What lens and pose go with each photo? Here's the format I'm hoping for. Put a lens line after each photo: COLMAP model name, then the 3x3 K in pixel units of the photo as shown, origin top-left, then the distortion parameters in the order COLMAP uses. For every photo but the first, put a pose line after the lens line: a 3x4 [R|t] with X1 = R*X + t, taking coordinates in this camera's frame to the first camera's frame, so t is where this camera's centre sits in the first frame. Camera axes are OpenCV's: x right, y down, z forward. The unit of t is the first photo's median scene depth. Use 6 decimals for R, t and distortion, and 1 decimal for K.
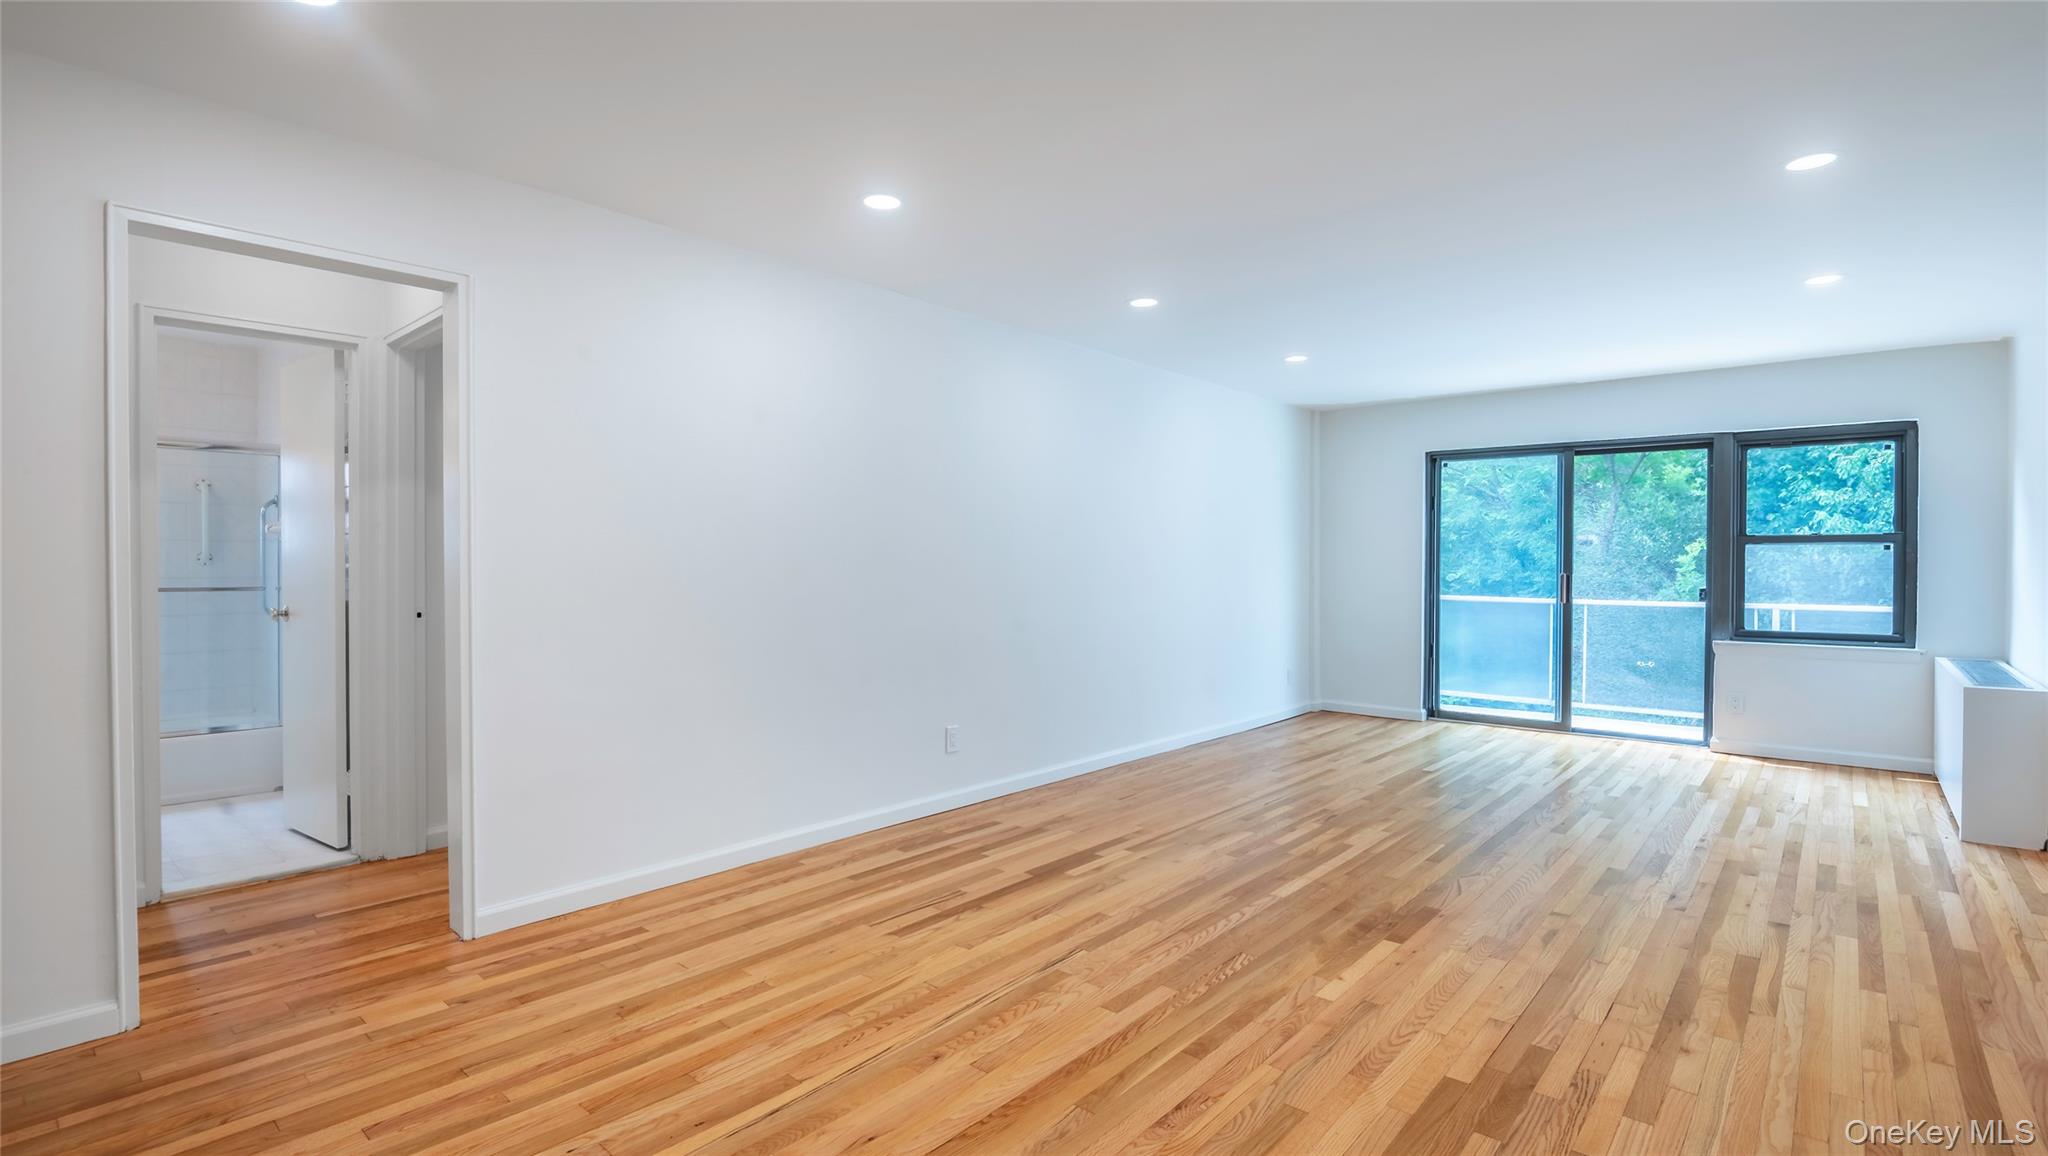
lens RADIAL K [[962.4, 0, 1019.2], [0, 962.4, 571.0], [0, 0, 1]] dist [-0.015916, -0.002130]
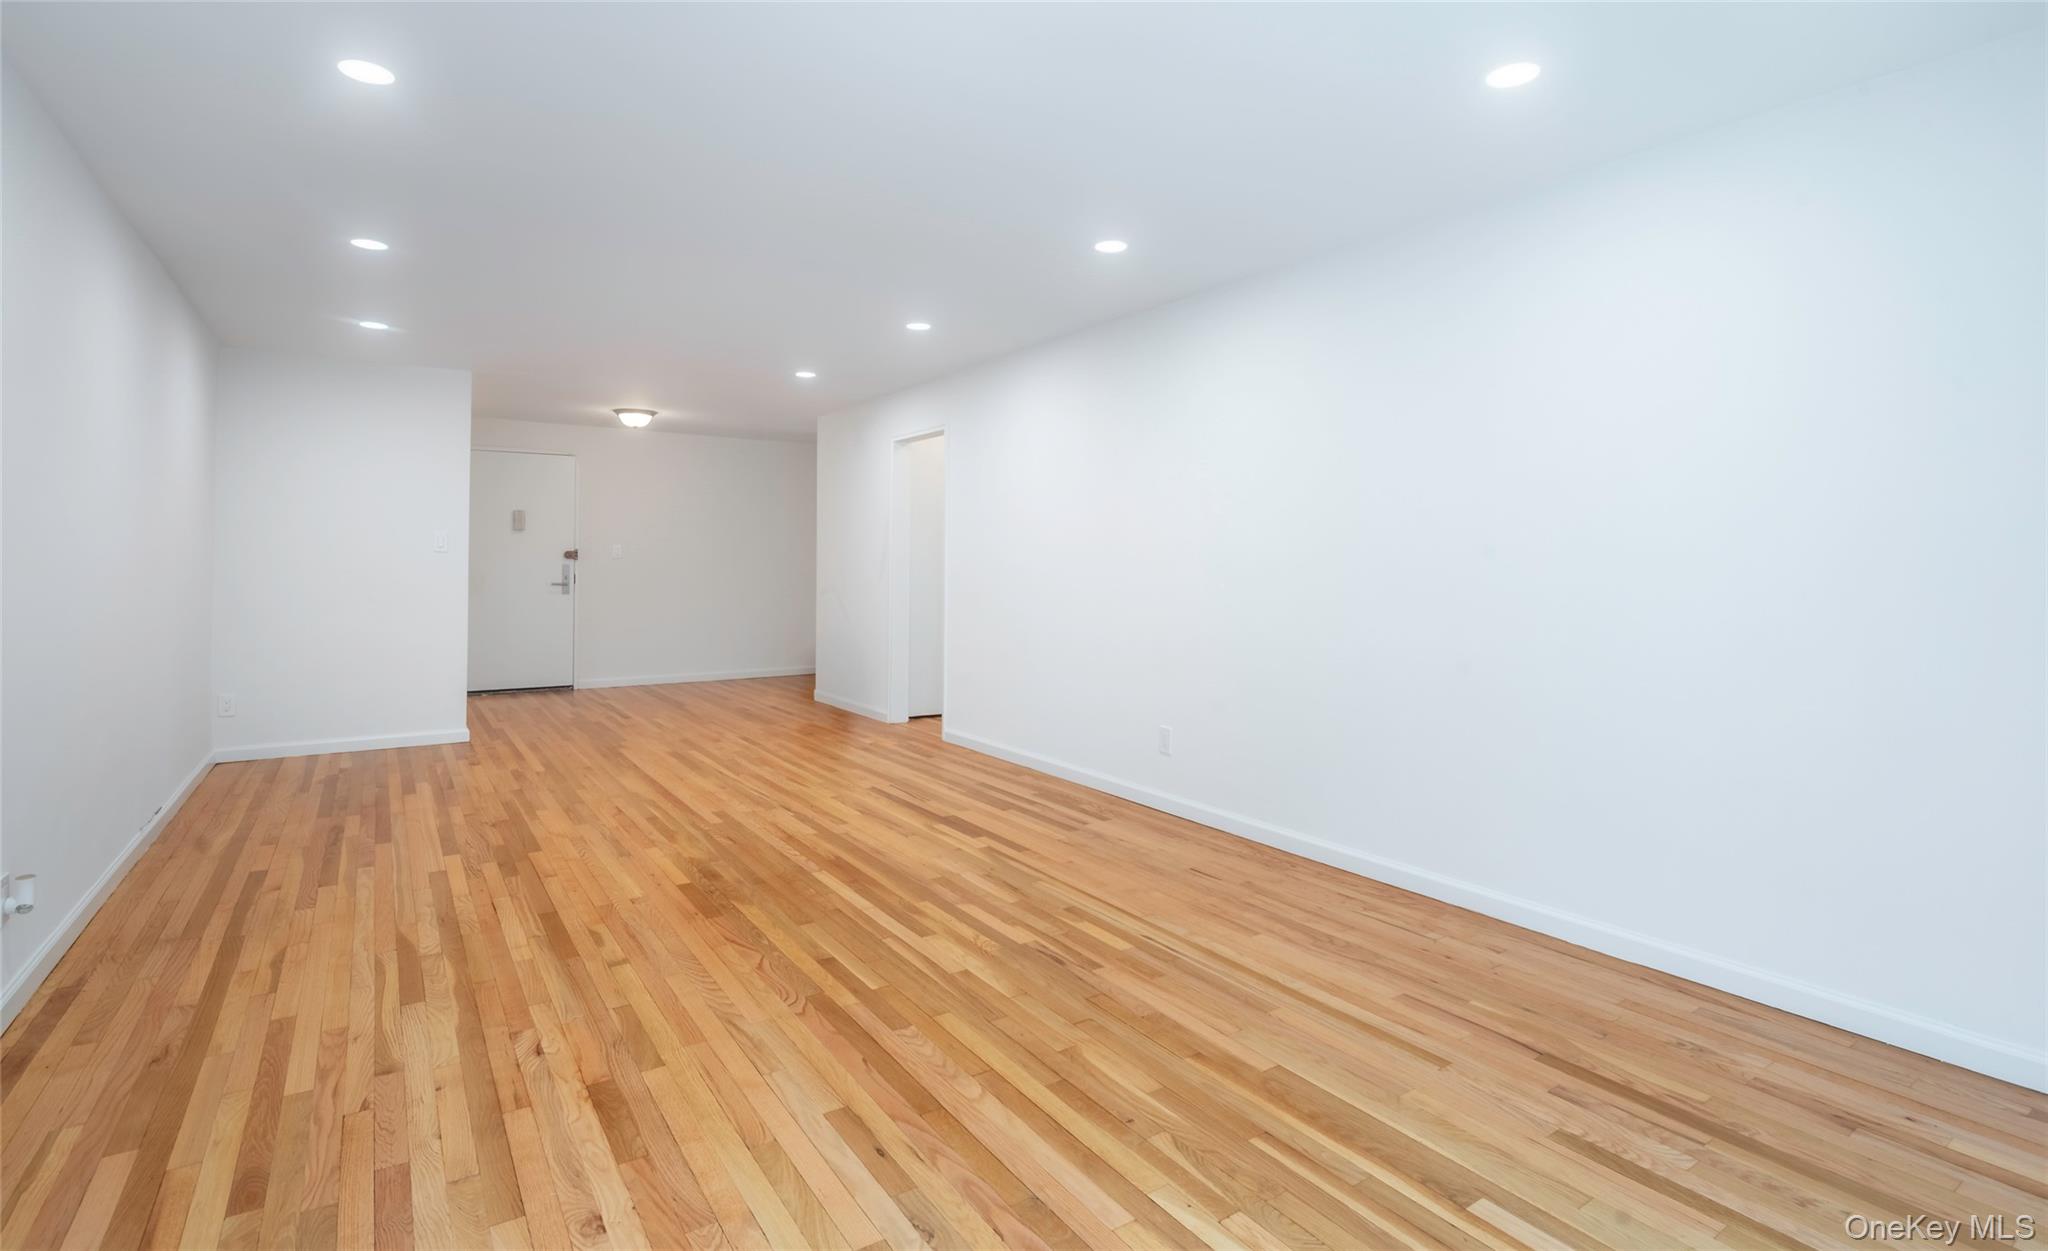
lens RADIAL K [[975.2, 0, 1043.2], [0, 975.2, 633.7], [0, 0, 1]] dist [-0.013276, -0.004509]
pose [[-0.254116, 0.067074, -0.964845, 1.171231], [-0.013726, 0.997242, 0.072941, -0.011075], [0.967076, 0.031779, -0.252495, 1.426760]]
